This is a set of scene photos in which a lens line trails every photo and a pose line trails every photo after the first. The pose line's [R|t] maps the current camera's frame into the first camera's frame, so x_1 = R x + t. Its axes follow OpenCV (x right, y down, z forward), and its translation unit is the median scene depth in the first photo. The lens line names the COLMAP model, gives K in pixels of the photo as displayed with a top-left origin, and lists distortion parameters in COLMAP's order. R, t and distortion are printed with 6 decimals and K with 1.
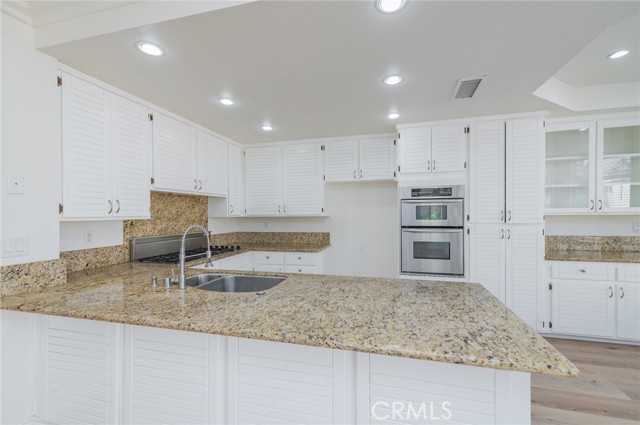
lens RADIAL K [[255.8, 0, 288.3], [0, 255.8, 210.8], [0, 0, 1]] dist [0.002556, -0.000280]
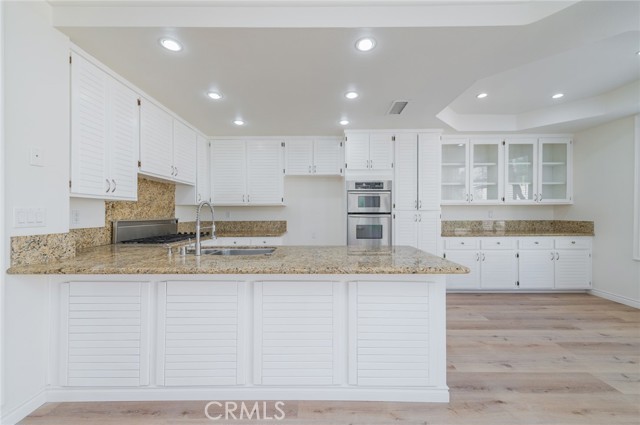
lens RADIAL K [[263.0, 0, 285.1], [0, 263.0, 210.9], [0, 0, 1]] dist [0.000027, -0.000138]
pose [[0.962664, 0.001484, 0.270694, -0.195684], [-0.000682, 0.999995, -0.003056, 0.057886], [-0.270697, 0.002757, 0.962661, -0.138256]]
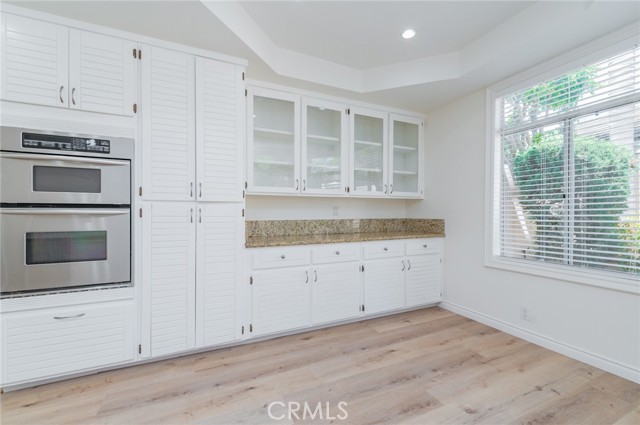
lens RADIAL K [[235.4, 0, 270.6], [0, 235.4, 213.2], [0, 0, 1]] dist [-0.000223, -0.000036]
pose [[0.856743, -0.001361, 0.515741, 0.685794], [0.000689, 0.999999, 0.001495, 0.082291], [-0.515743, -0.000926, 0.856743, 0.330039]]
